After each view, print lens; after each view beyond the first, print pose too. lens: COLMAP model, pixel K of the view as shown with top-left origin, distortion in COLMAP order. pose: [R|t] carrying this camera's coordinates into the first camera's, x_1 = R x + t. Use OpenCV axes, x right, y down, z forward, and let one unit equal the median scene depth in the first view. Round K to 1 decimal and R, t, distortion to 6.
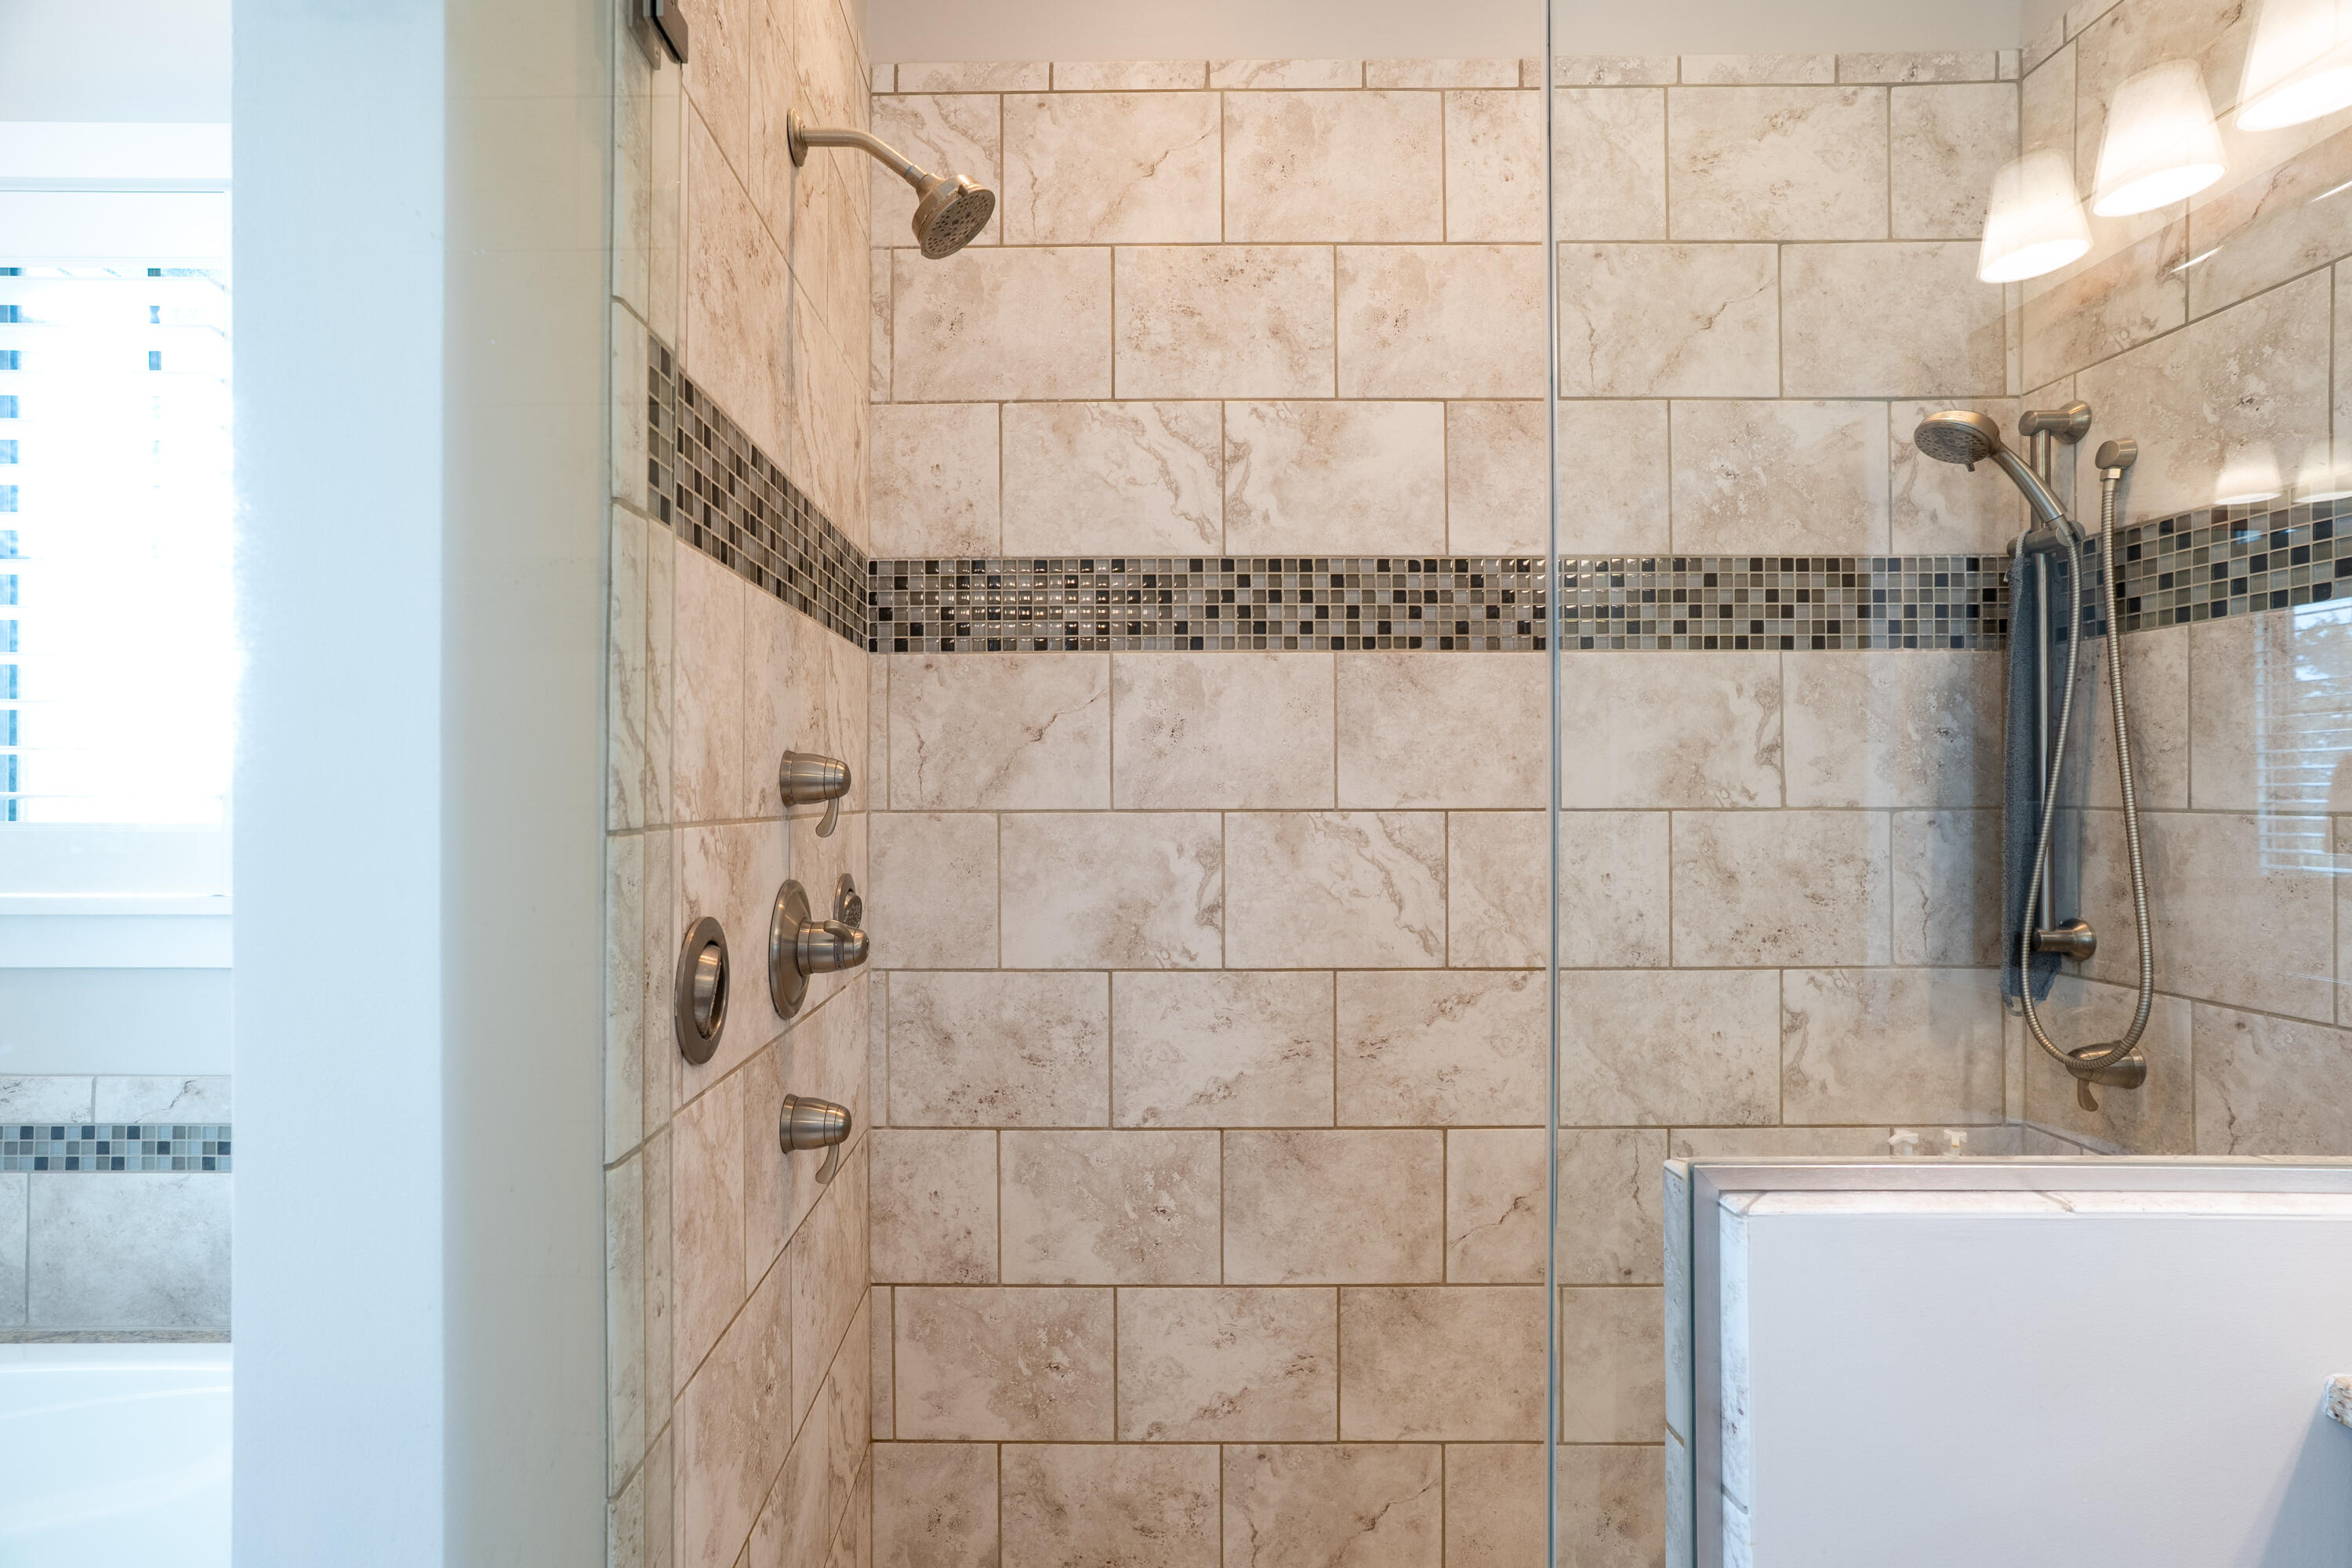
lens RADIAL K [[1126.4, 0, 1167.7], [0, 1126.4, 785.1], [0, 0, 1]] dist [-0.000663, 0.000844]
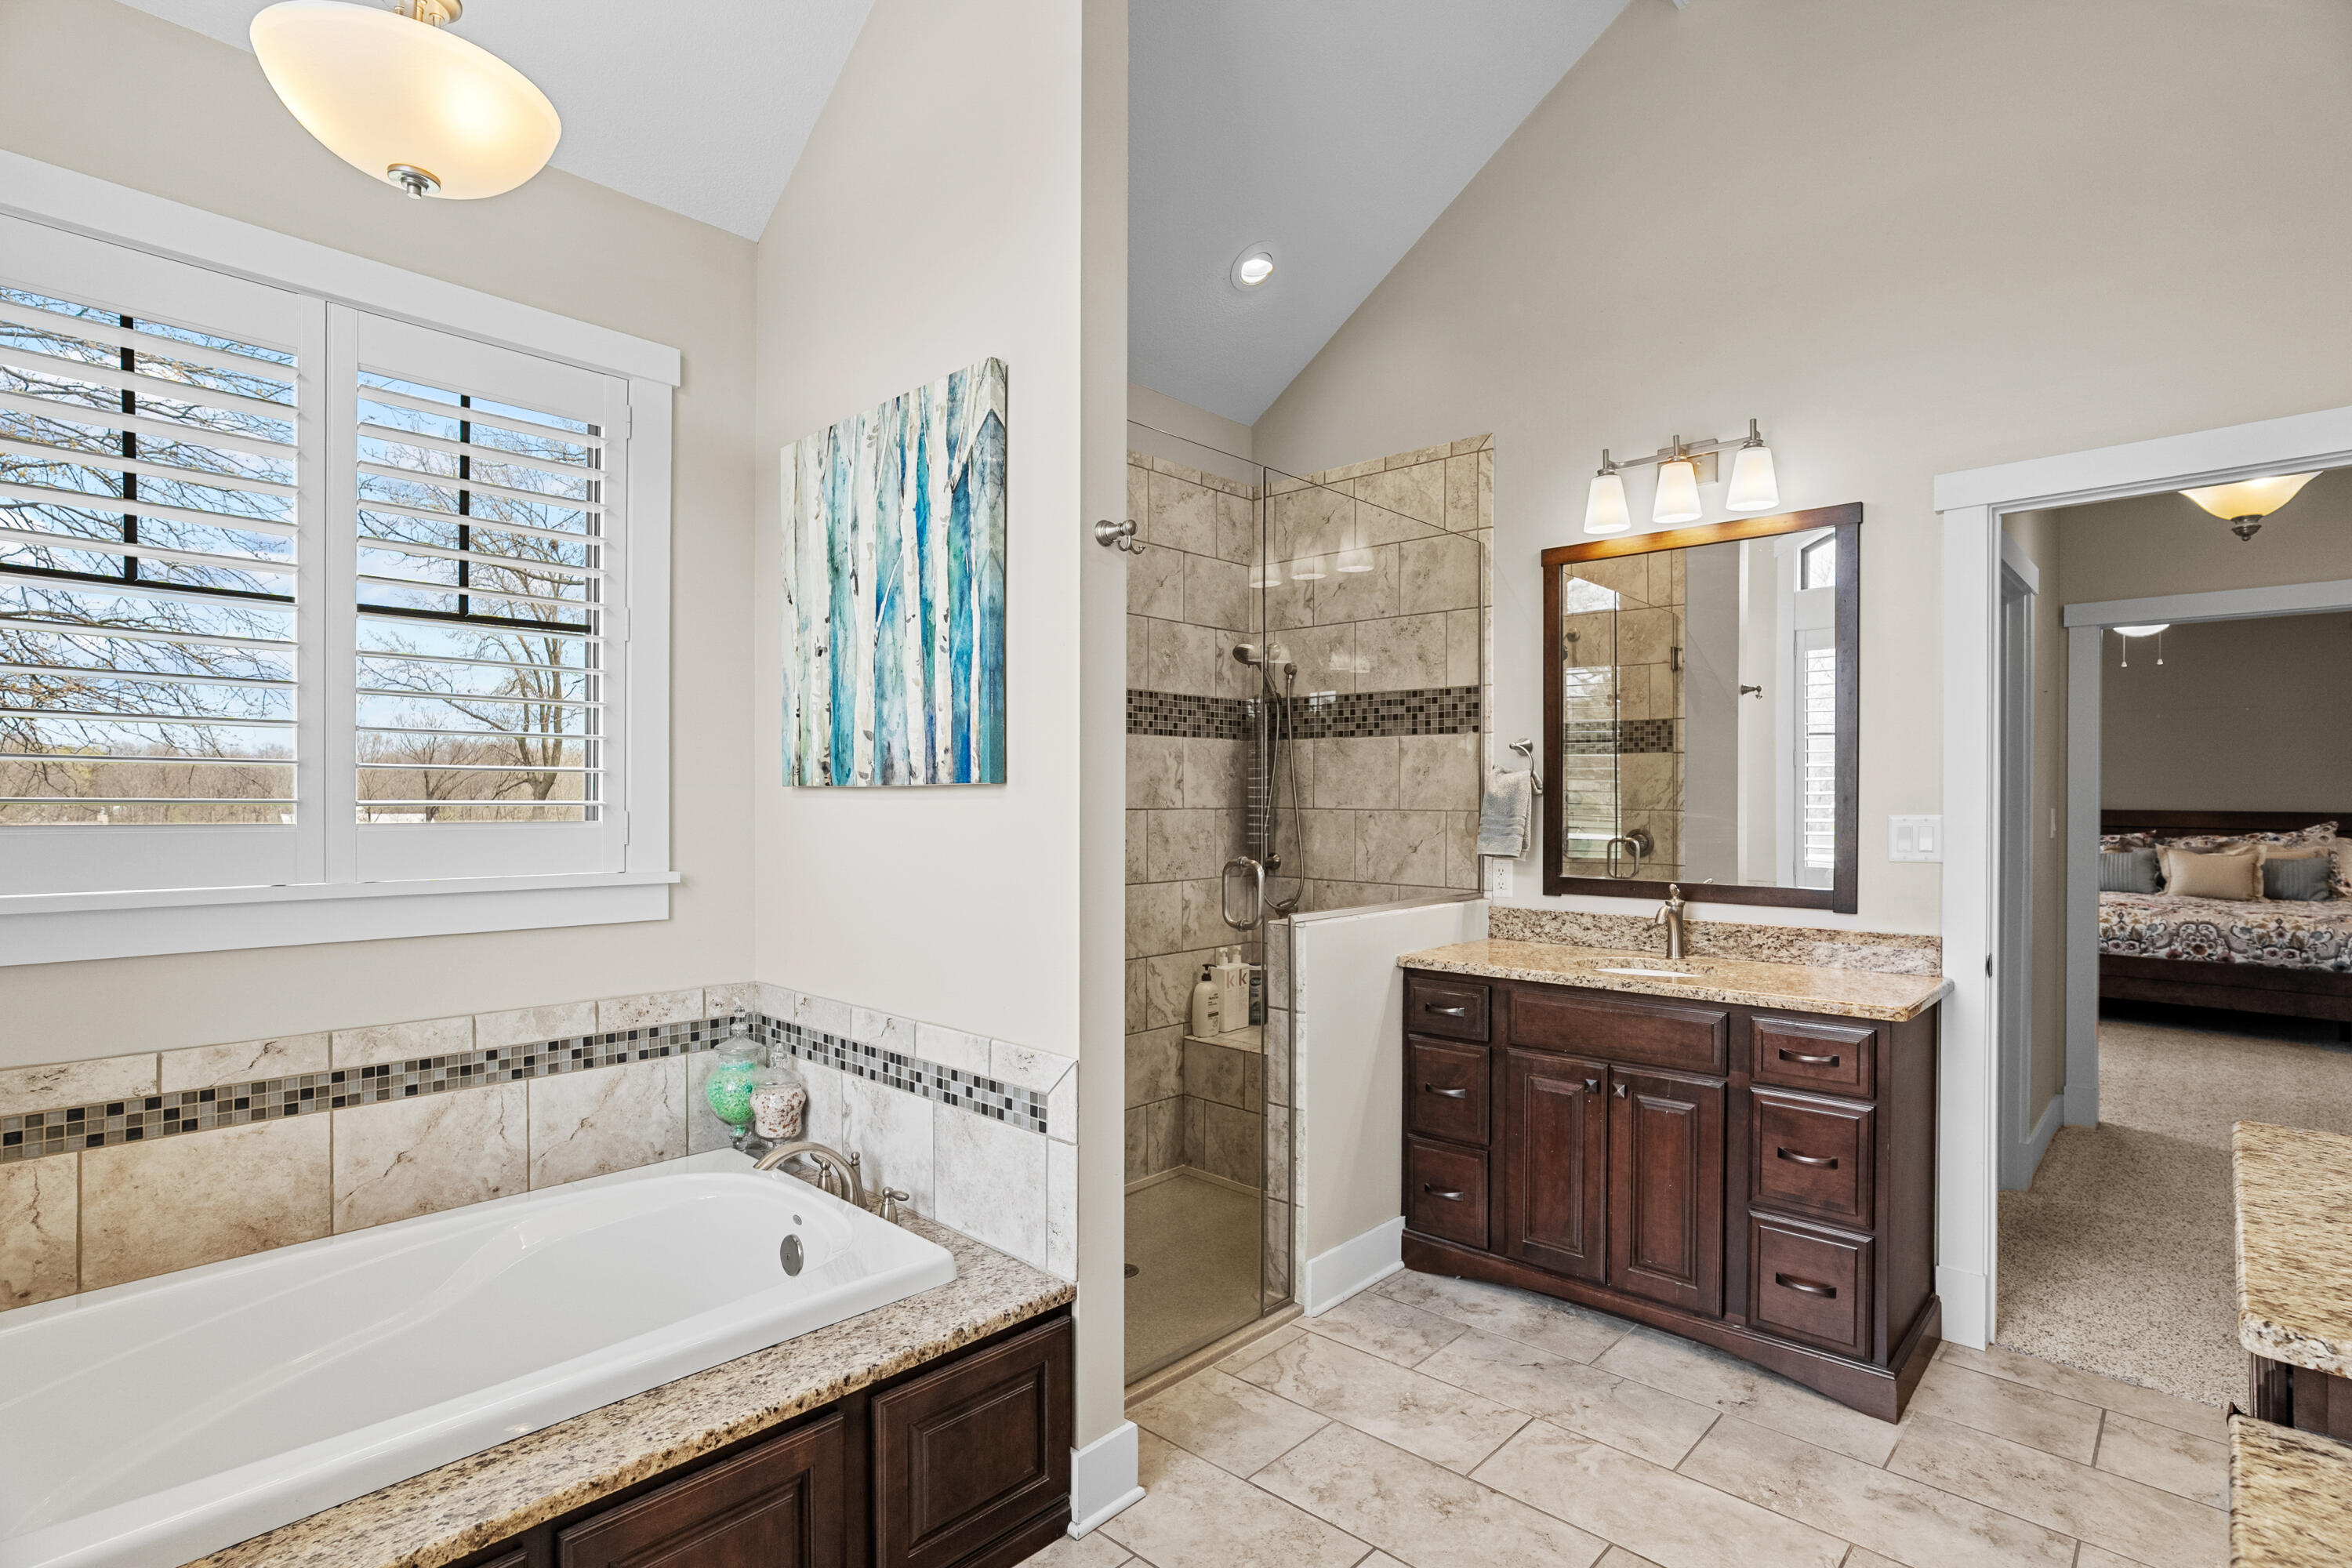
lens RADIAL K [[1126.4, 0, 1180.9], [0, 1126.4, 796.7], [0, 0, 1]] dist [-0.000663, 0.000844]
pose [[0.677774, 0.005442, 0.735250, -1.090189], [-0.010456, 0.999943, 0.002237, -0.007600], [-0.735196, -0.009204, 0.677792, -0.498548]]
